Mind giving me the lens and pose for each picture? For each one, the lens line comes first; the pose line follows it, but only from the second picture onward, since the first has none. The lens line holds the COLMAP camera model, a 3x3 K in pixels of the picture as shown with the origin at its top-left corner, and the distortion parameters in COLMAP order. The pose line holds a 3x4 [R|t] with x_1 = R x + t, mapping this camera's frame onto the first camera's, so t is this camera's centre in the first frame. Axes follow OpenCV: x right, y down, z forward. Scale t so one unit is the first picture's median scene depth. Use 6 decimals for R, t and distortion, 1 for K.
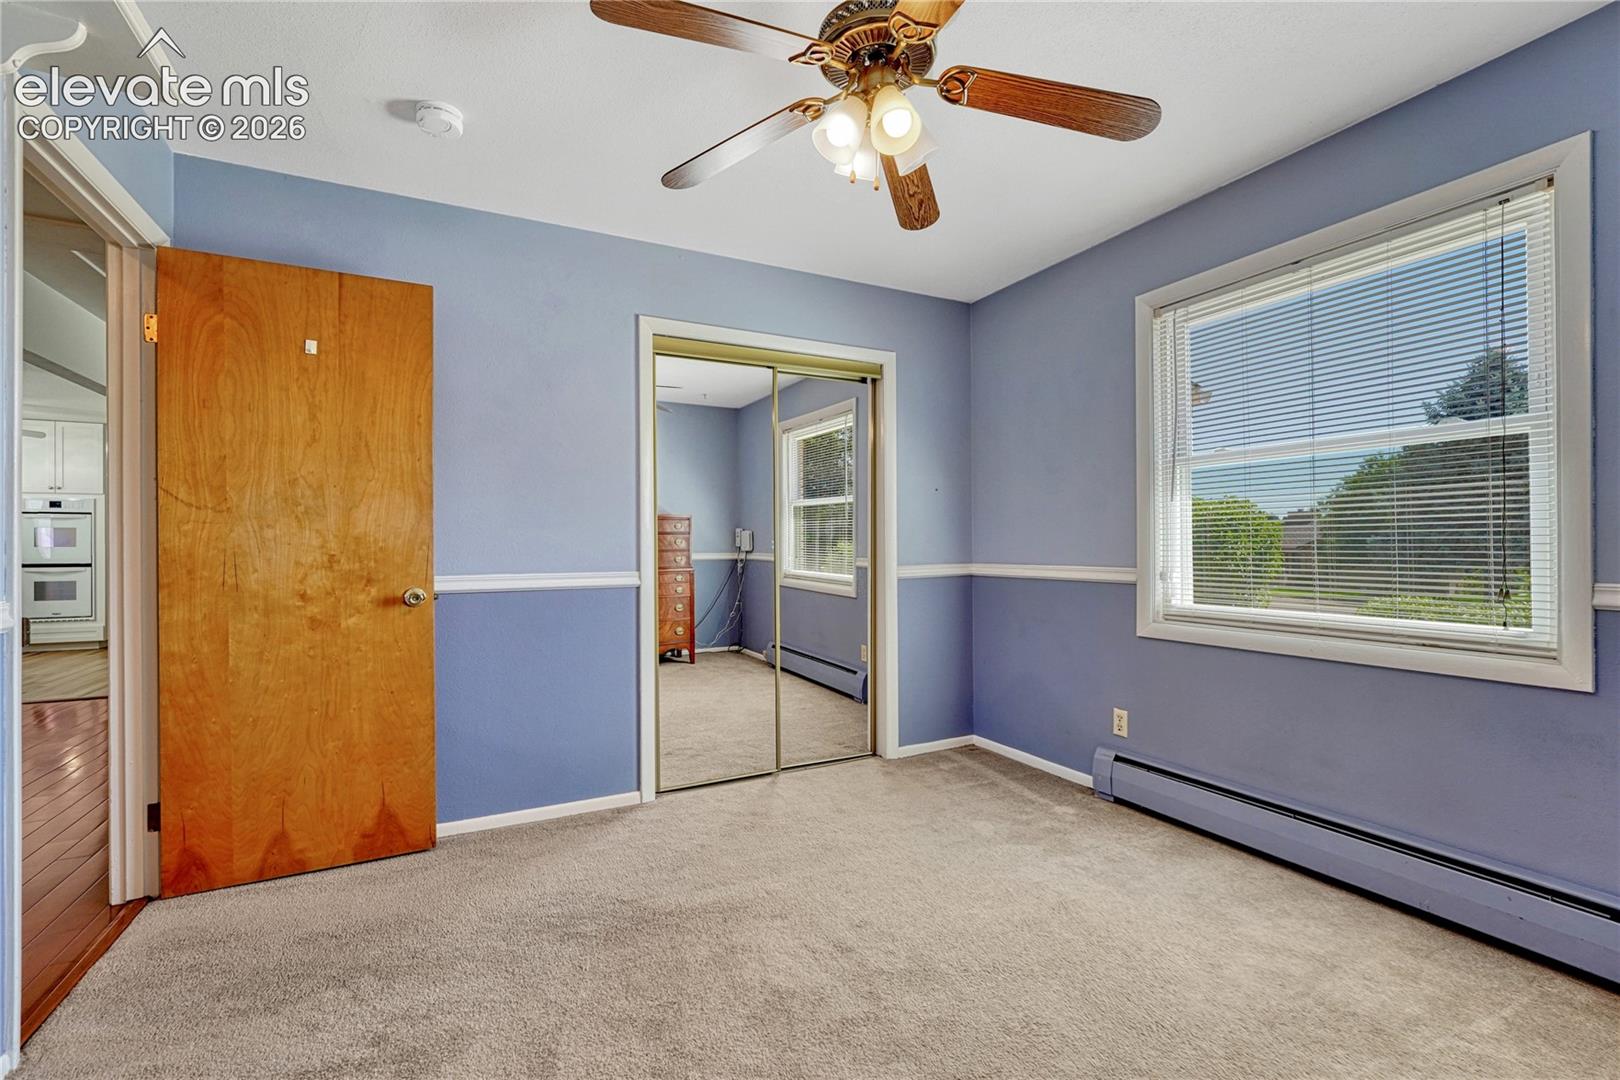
lens RADIAL K [[685.6, 0, 806.8], [0, 685.6, 546.4], [0, 0, 1]] dist [-0.006367, 0.001161]
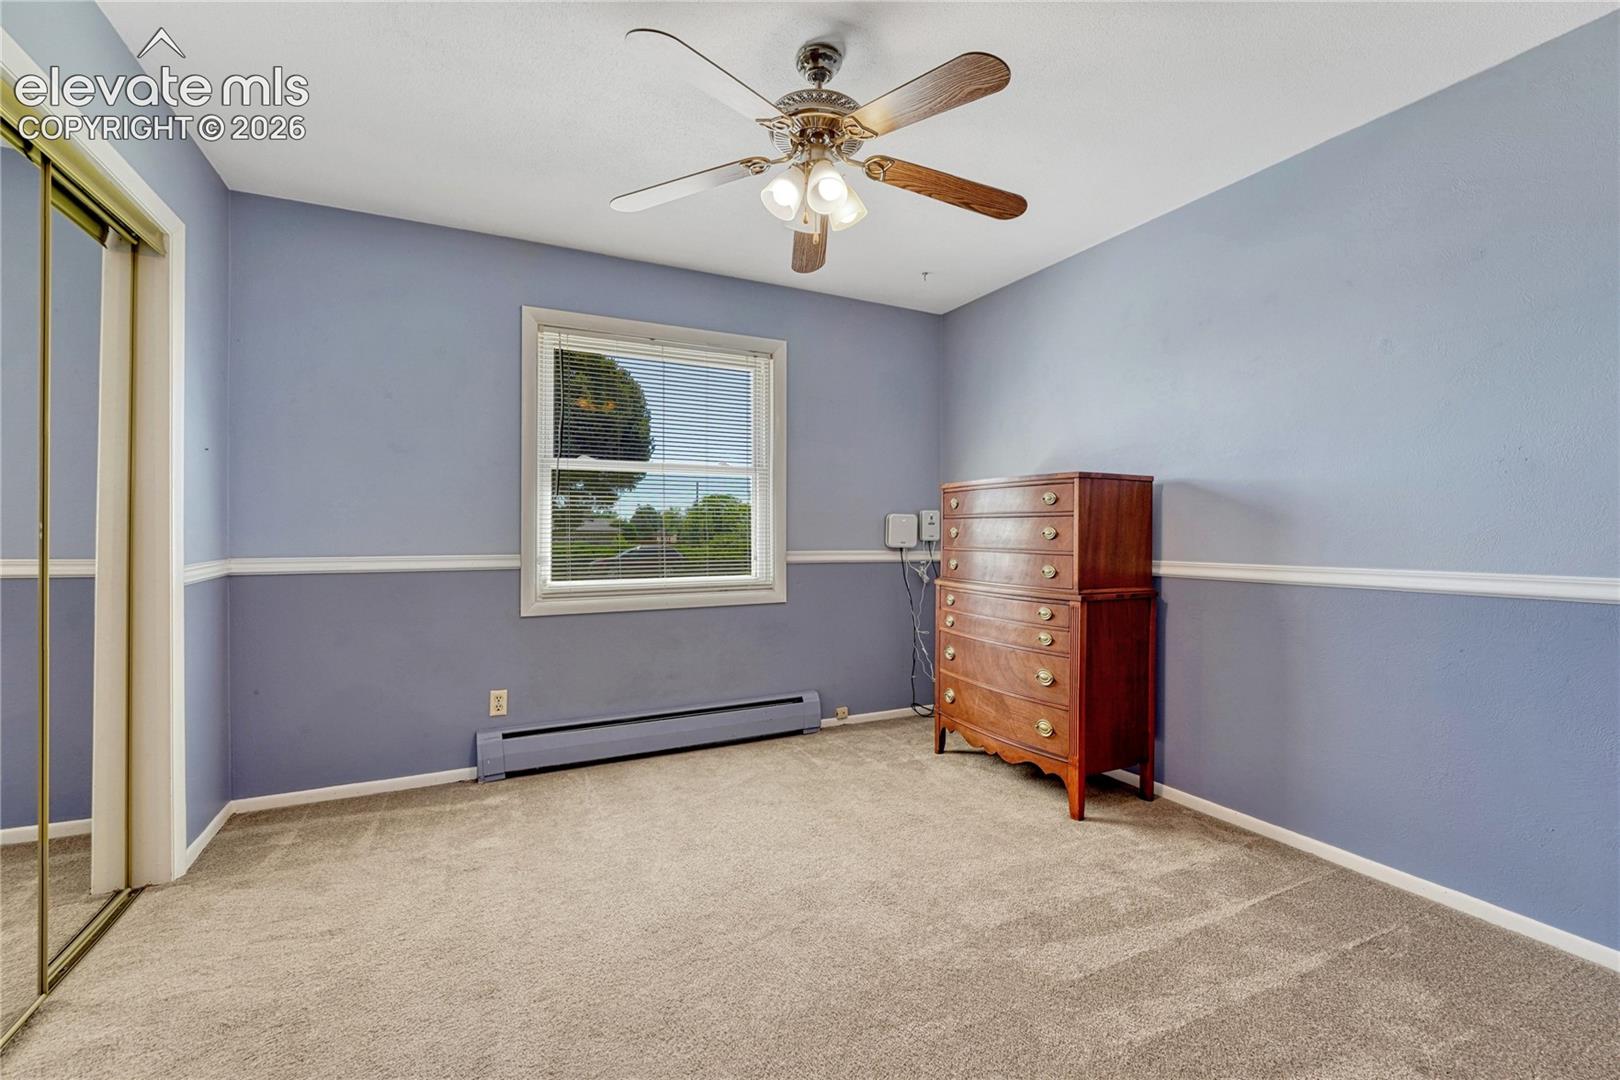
lens RADIAL K [[685.6, 0, 808.0], [0, 685.6, 532.4], [0, 0, 1]] dist [-0.006367, 0.001161]
pose [[0.023732, 0.003336, 0.999713, -0.704714], [0.000304, 0.999994, -0.003345, 0.001112], [-0.999718, 0.000383, 0.023731, 0.613290]]
